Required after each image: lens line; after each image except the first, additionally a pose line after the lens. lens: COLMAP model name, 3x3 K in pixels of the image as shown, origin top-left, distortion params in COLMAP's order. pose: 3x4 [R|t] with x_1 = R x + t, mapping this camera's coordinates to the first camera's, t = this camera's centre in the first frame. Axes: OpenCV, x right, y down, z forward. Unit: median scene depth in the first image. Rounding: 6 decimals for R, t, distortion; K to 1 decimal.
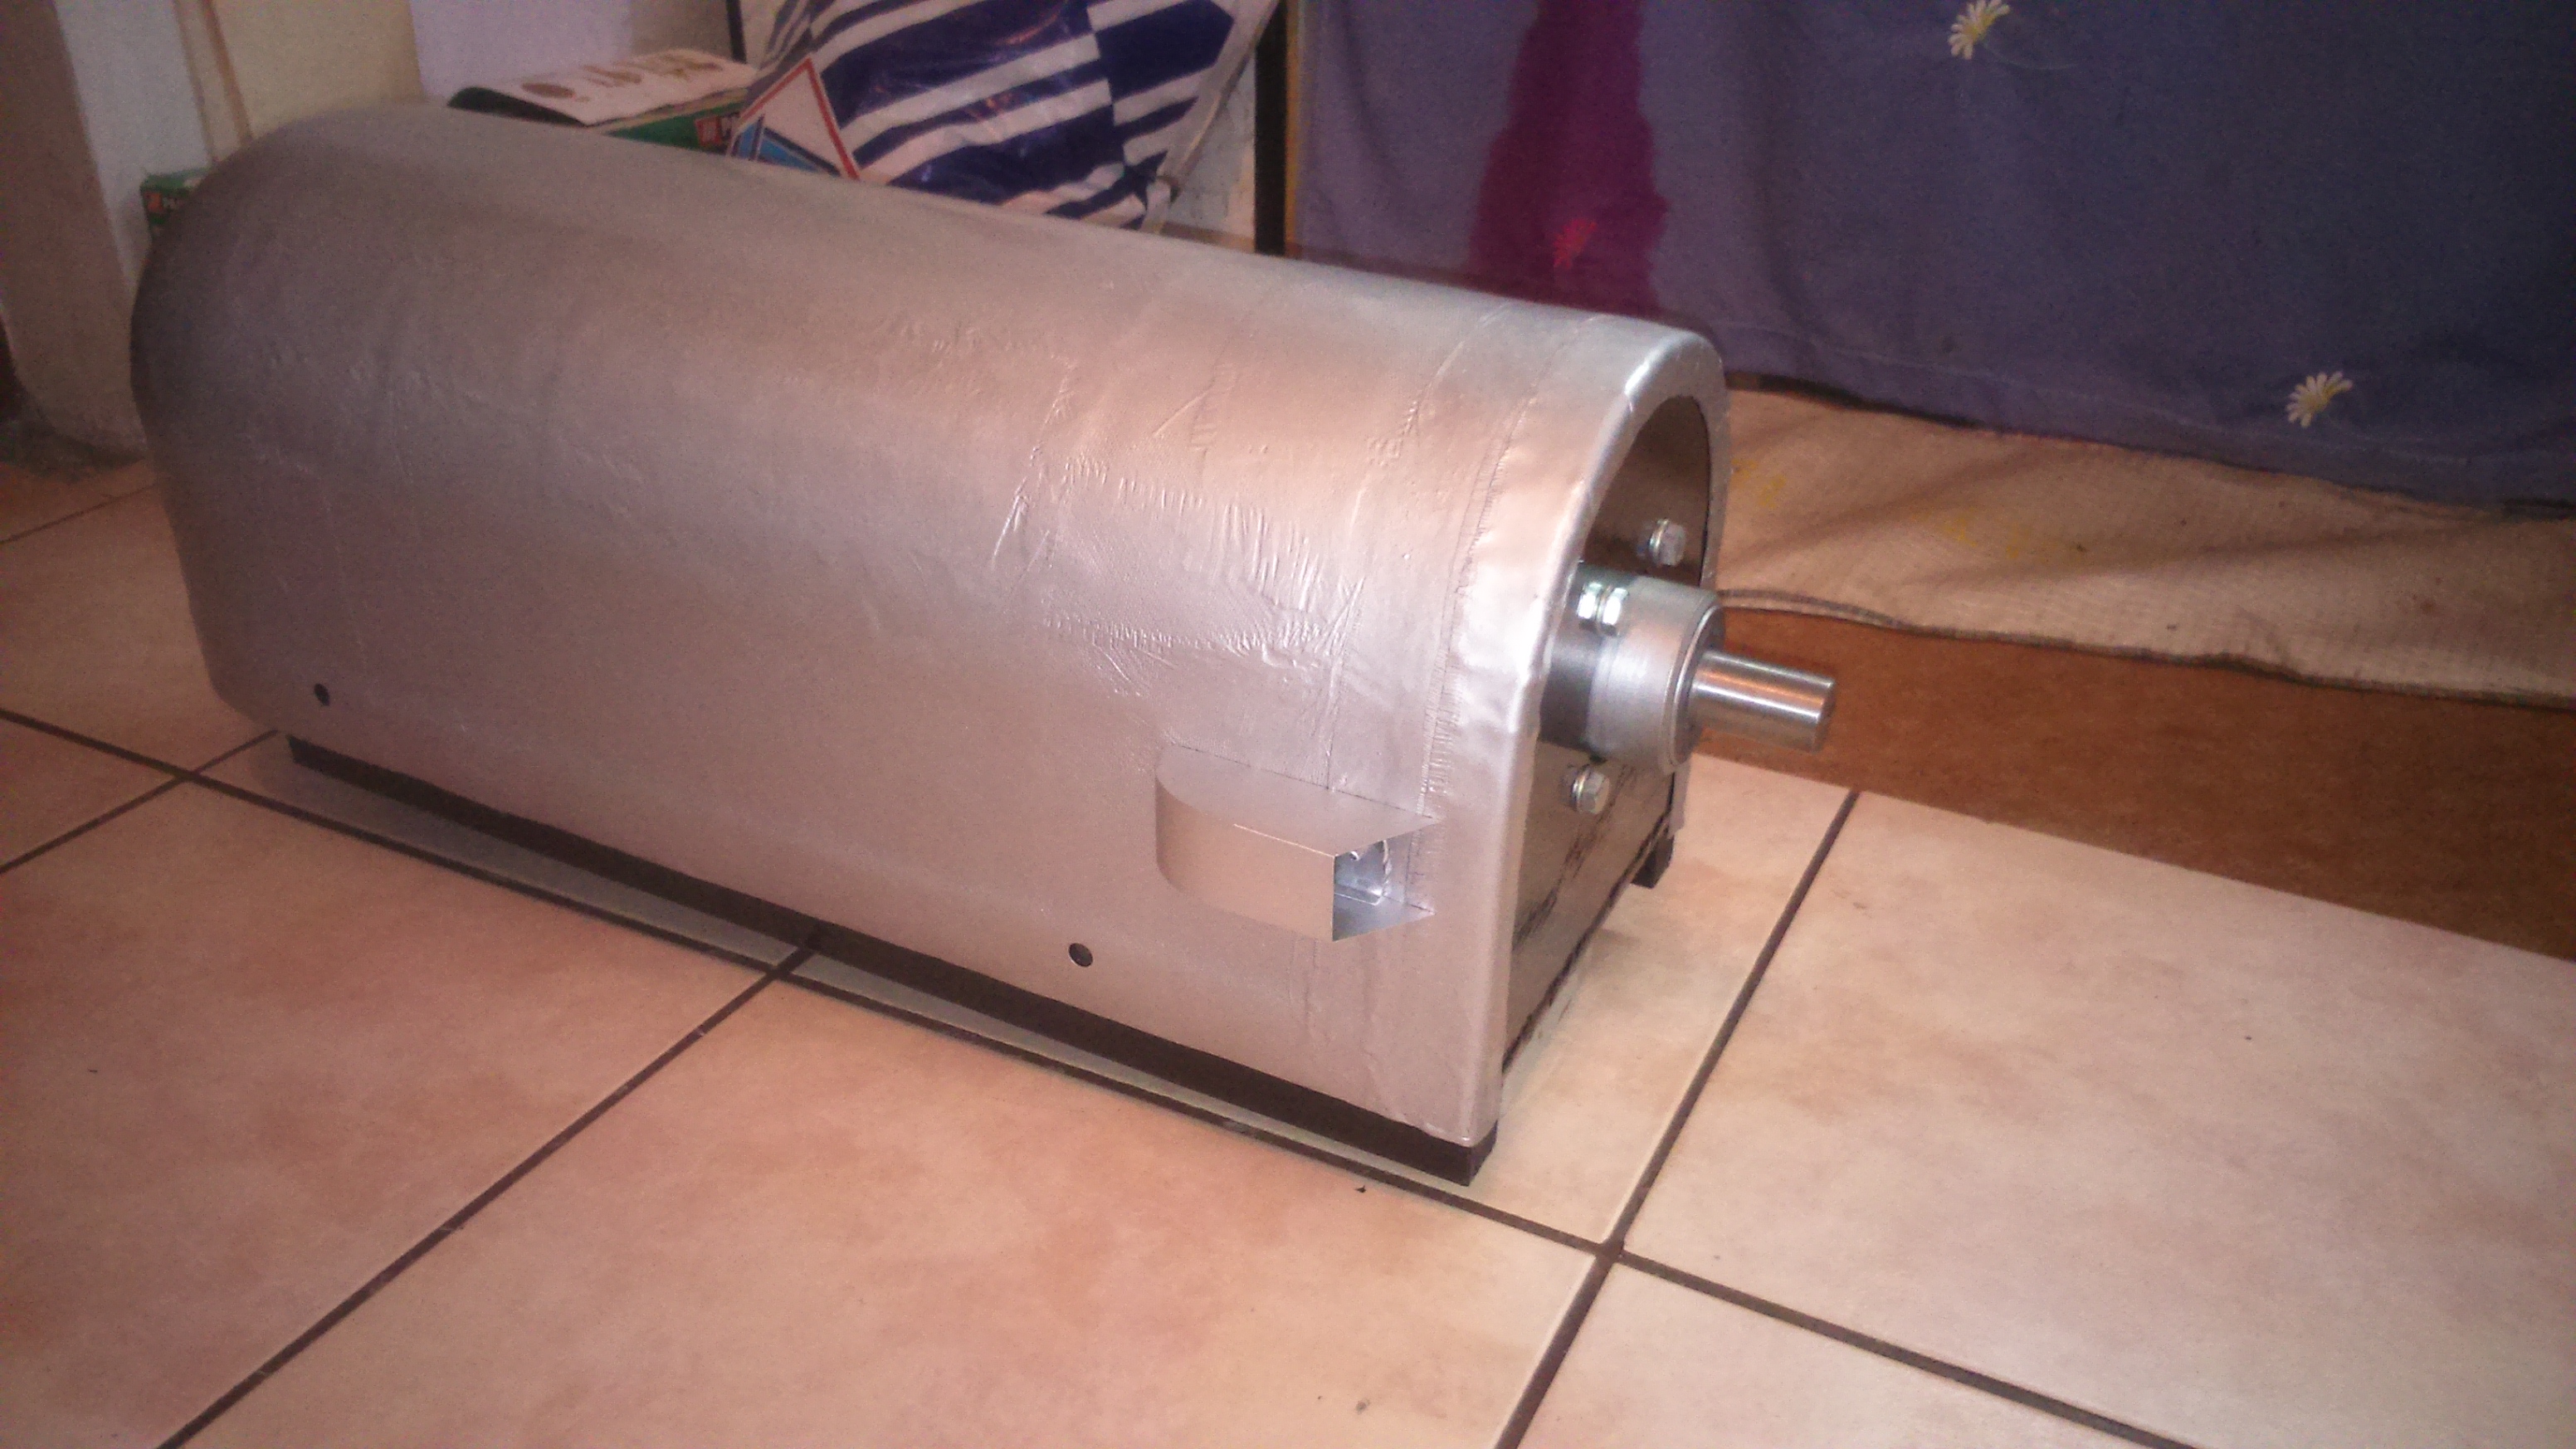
lens RADIAL K [[2064.3, 0, 1294.3], [0, 2064.3, 660.7], [0, 0, 1]] dist [0.056870, -0.128070]
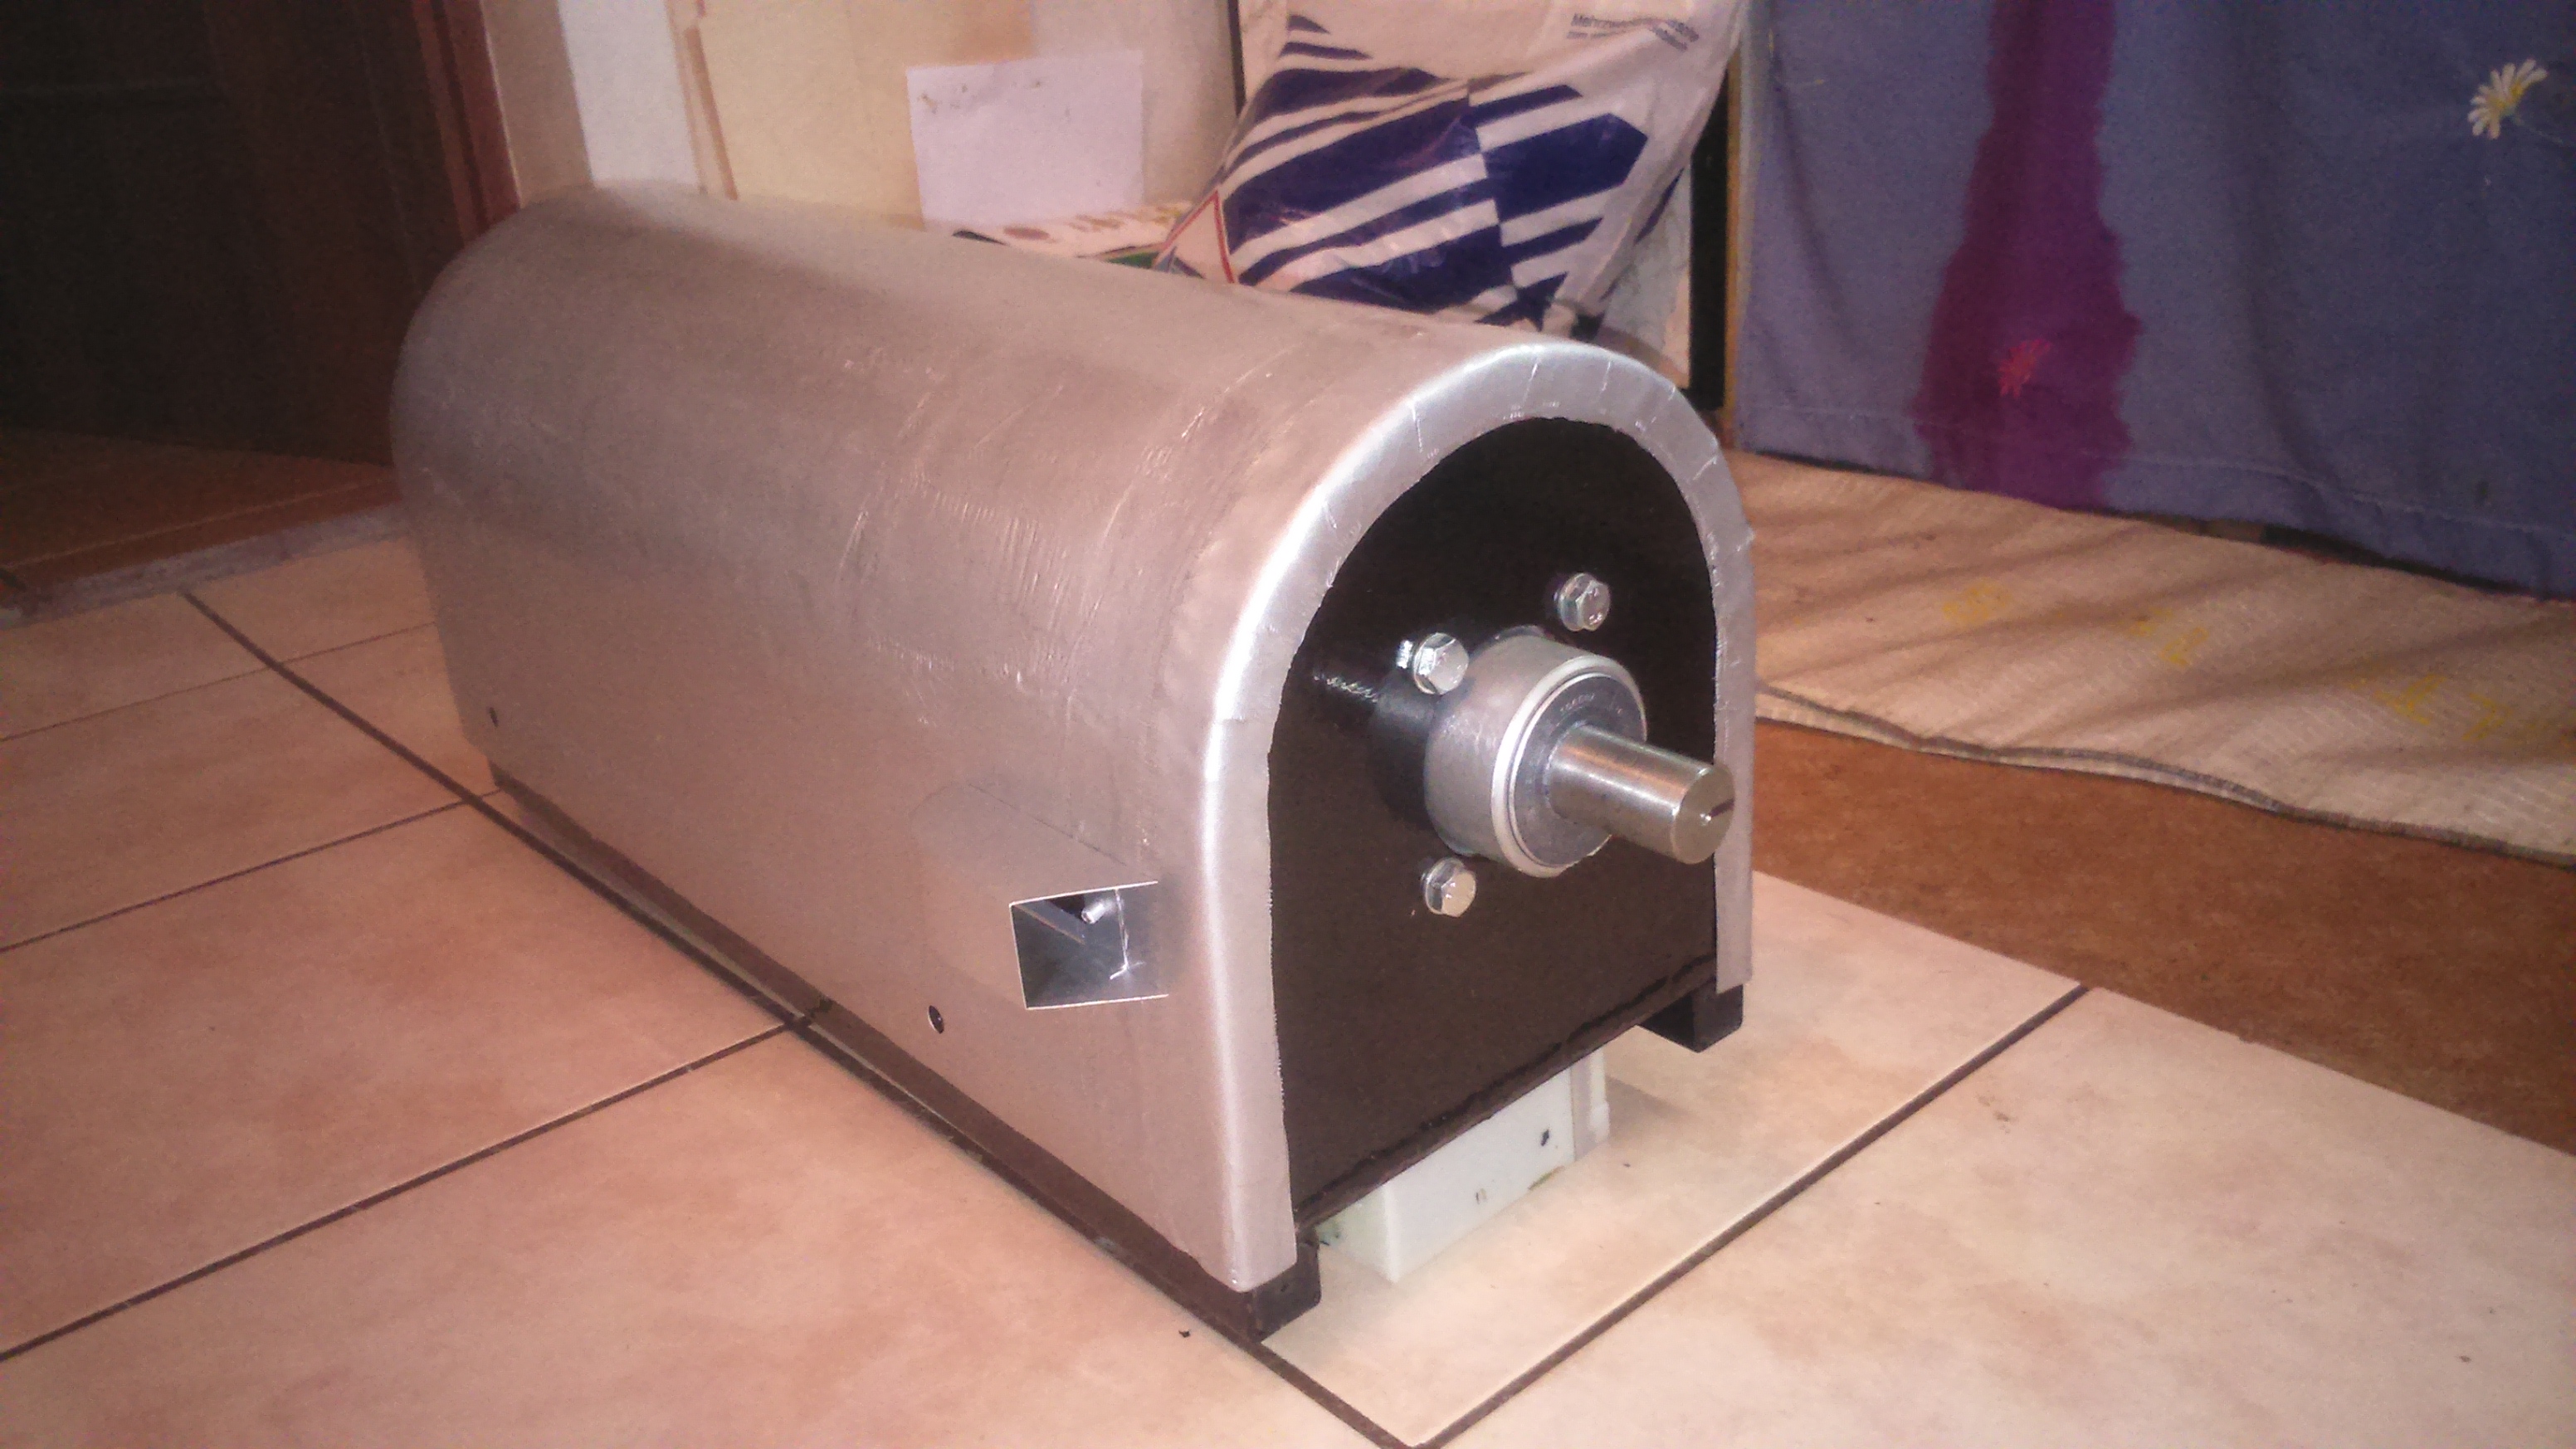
lens RADIAL K [[2044.5, 0, 1316.8], [0, 2044.5, 656.4], [0, 0, 1]] dist [0.063023, -0.139622]
pose [[0.922637, 0.052007, -0.382147, 0.244496], [-0.092838, 0.991679, -0.089185, 0.029693], [0.374329, 0.117763, 0.919788, 0.125954]]
